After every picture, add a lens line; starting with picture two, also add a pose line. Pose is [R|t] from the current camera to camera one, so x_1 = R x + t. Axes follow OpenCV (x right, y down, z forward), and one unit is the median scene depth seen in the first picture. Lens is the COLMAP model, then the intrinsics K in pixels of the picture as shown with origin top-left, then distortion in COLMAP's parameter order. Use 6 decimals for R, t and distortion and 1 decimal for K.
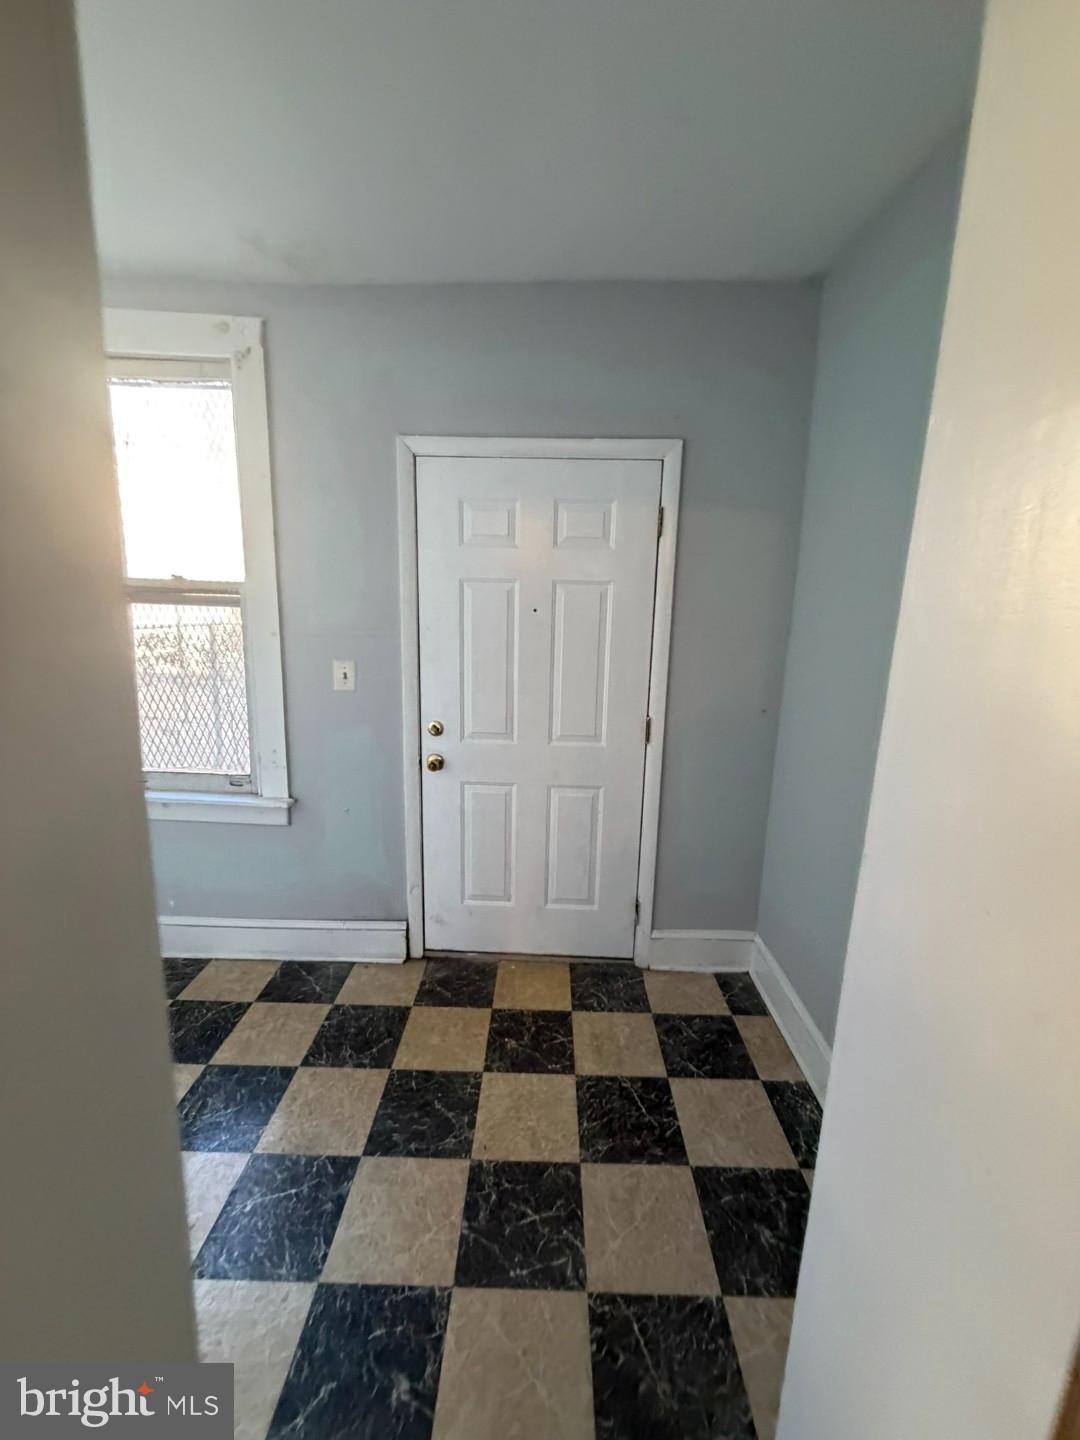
lens RADIAL K [[573.6, 0, 541.0], [0, 573.6, 717.4], [0, 0, 1]] dist [-0.002945, 0.000519]
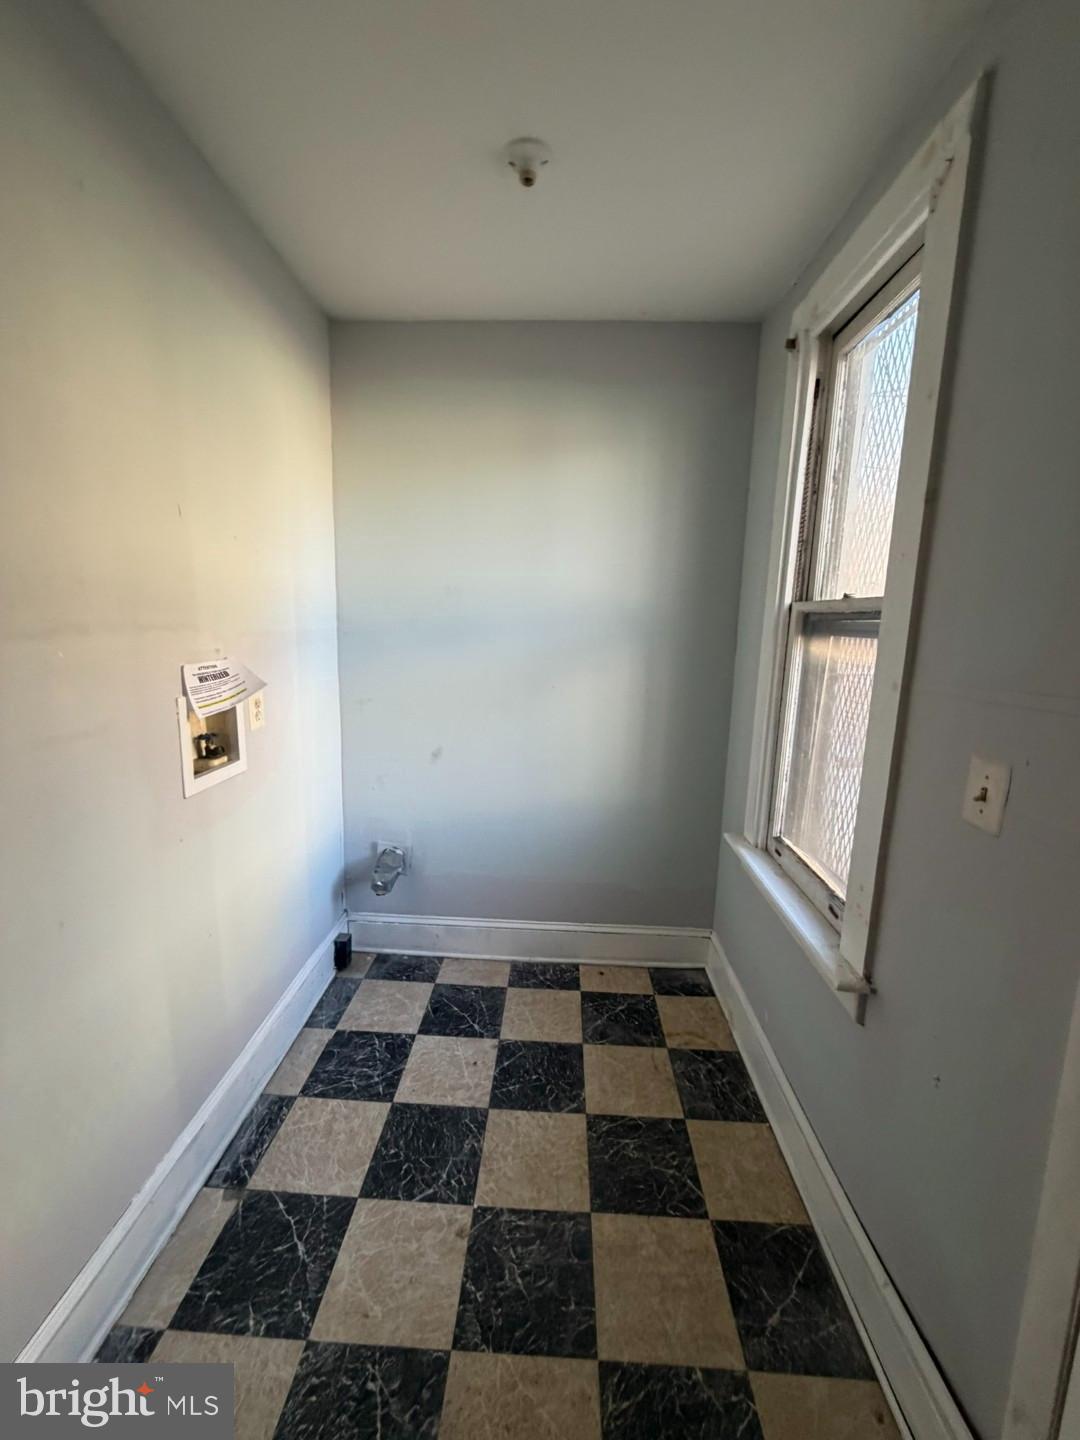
lens RADIAL K [[573.6, 0, 541.0], [0, 573.6, 717.4], [0, 0, 1]] dist [-0.002945, 0.000519]
pose [[-0.028841, 0.131614, -0.990881, 0.104100], [-0.211965, 0.967945, 0.134737, -0.138417], [0.976852, 0.213918, -0.000019, 0.790181]]
